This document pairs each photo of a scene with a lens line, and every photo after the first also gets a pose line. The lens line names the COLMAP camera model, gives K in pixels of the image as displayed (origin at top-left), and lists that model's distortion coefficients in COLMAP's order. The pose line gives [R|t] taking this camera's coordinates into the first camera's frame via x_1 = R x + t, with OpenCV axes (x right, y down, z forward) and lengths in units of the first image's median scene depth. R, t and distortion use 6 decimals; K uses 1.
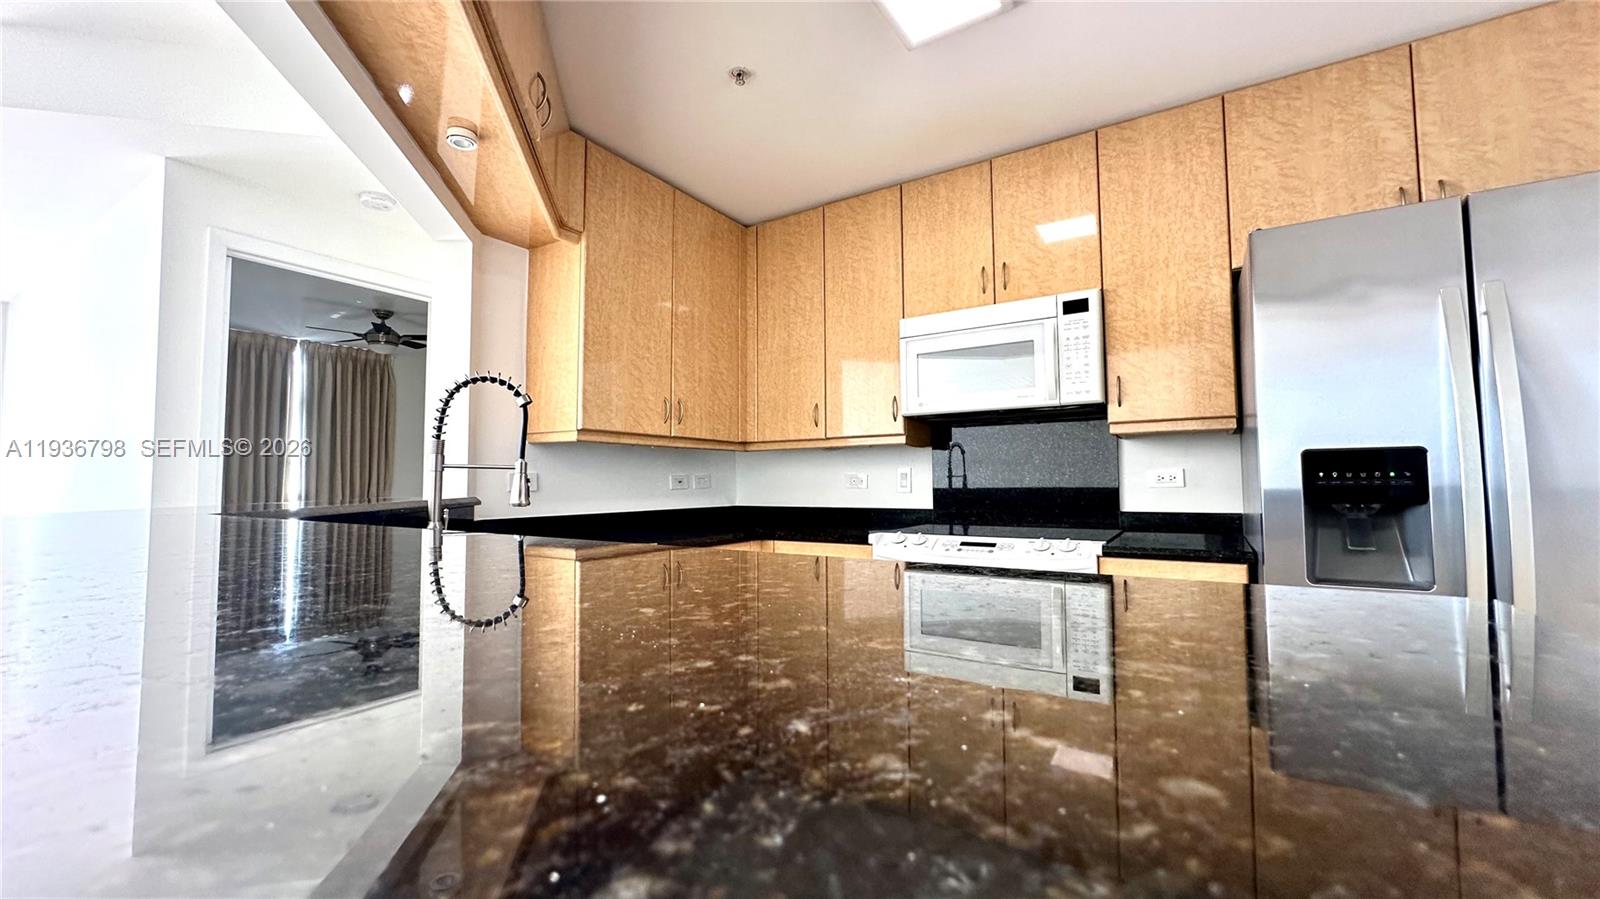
lens RADIAL K [[627.0, 0, 797.6], [0, 627.0, 451.6], [0, 0, 1]] dist [0.000320, -0.000177]
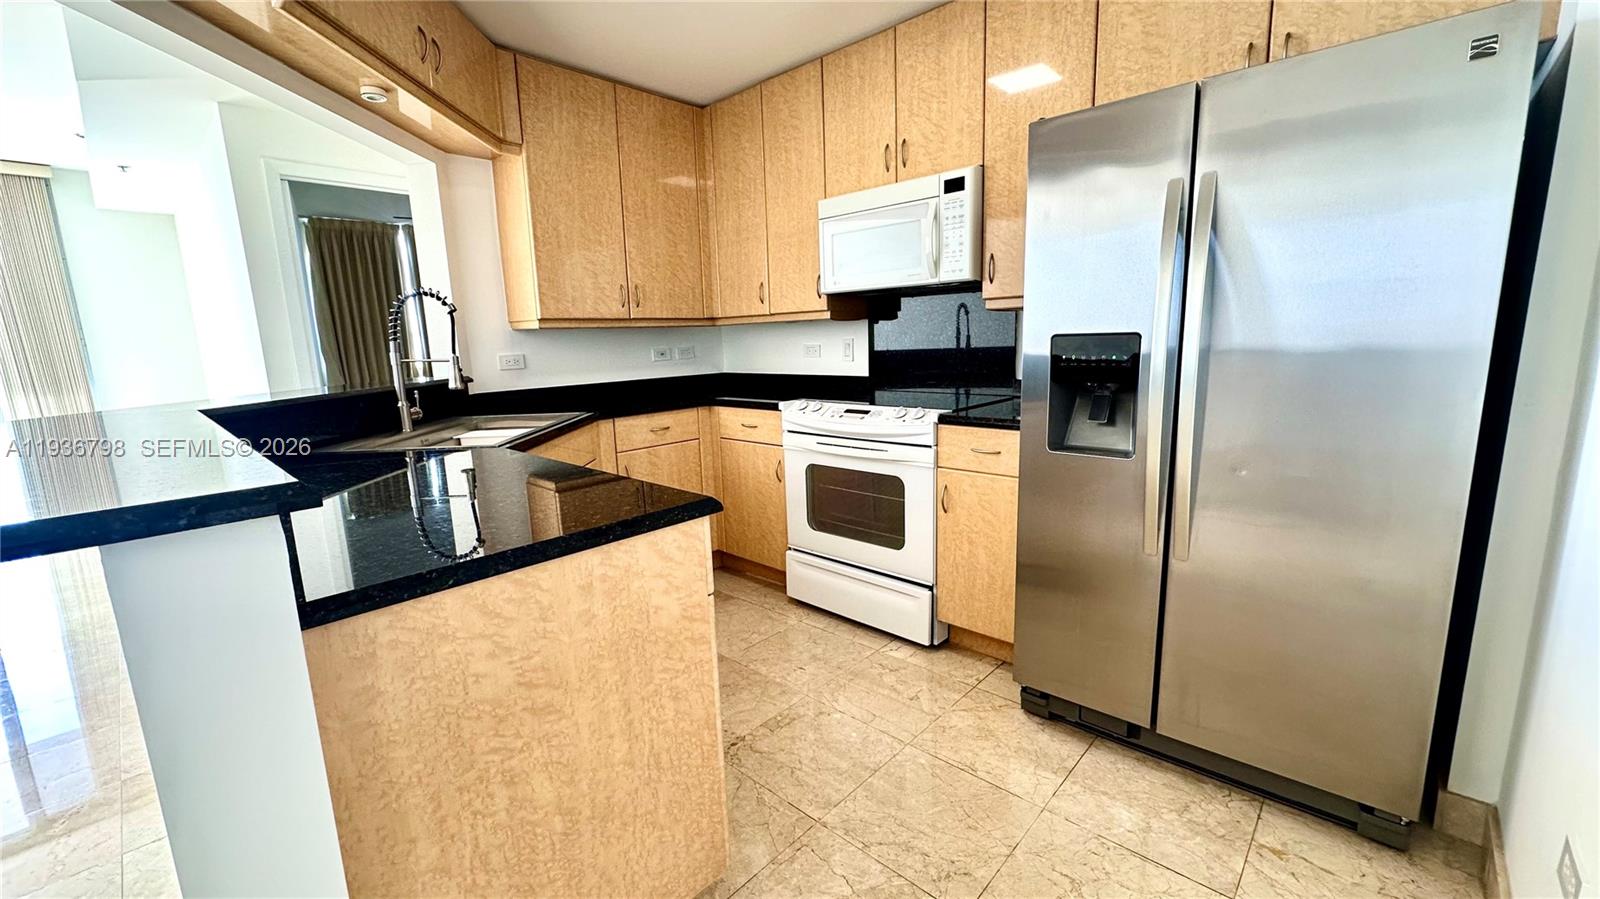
lens RADIAL K [[627.0, 0, 800.7], [0, 627.0, 445.8], [0, 0, 1]] dist [0.000320, -0.000177]
pose [[0.983109, 0.007416, -0.182872, 0.375434], [0.034027, 0.974352, 0.222440, -0.048815], [0.179831, -0.224905, 0.957642, -0.135980]]
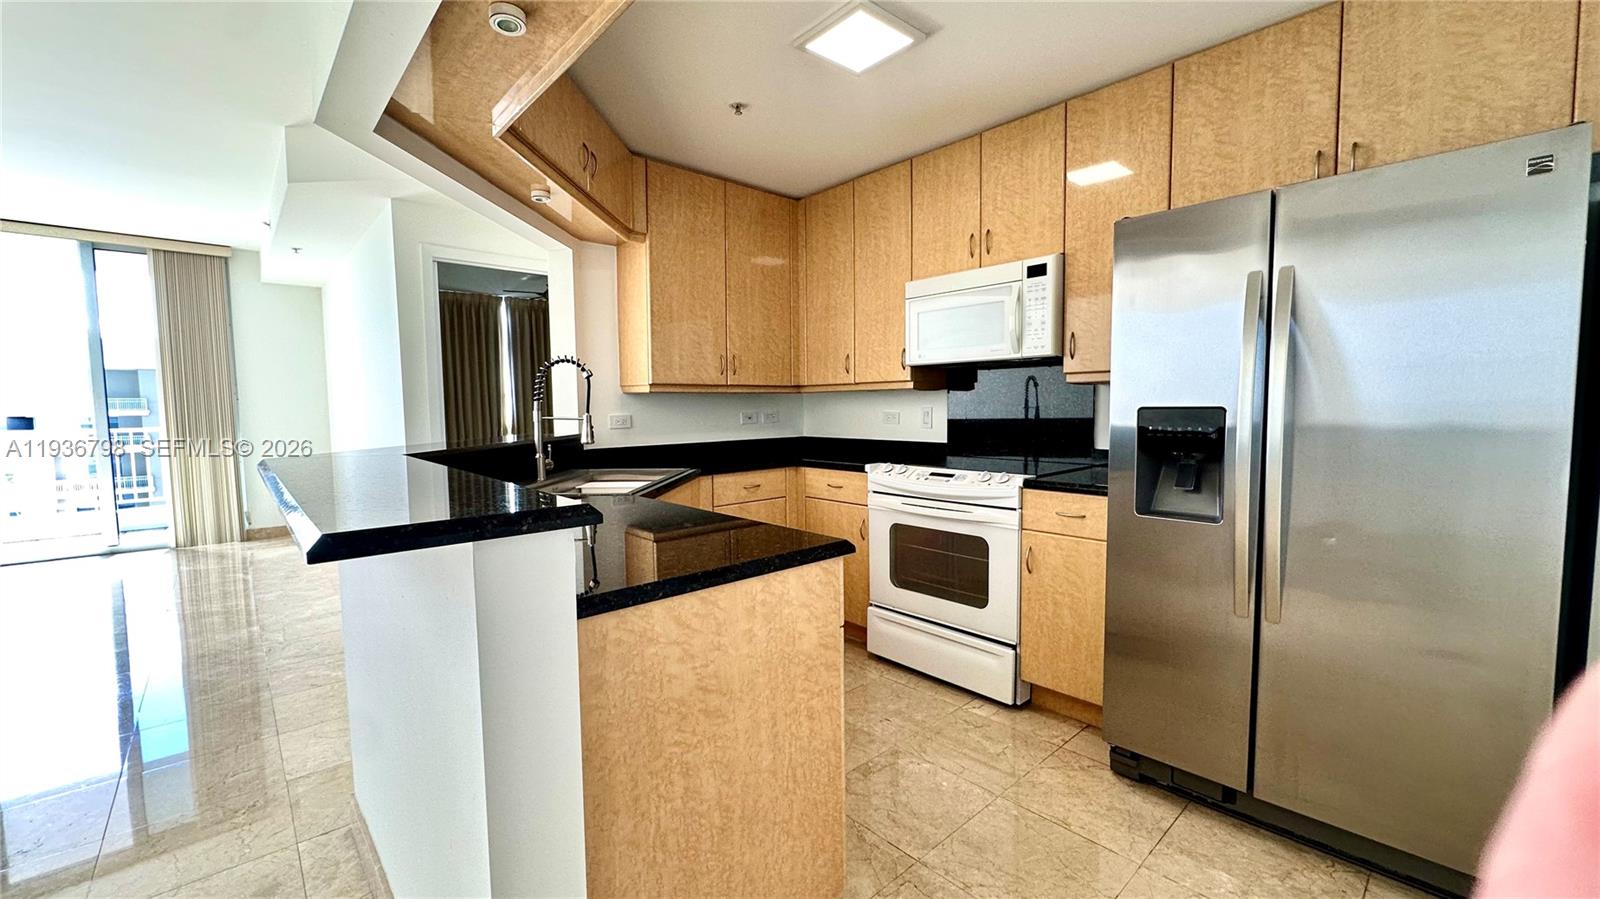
lens RADIAL K [[627.0, 0, 803.3], [0, 627.0, 449.1], [0, 0, 1]] dist [0.000320, -0.000177]
pose [[0.965789, 0.014354, -0.258930, 0.323882], [0.017857, 0.992416, 0.121619, -0.054370], [0.258712, -0.122082, 0.958209, -0.234763]]
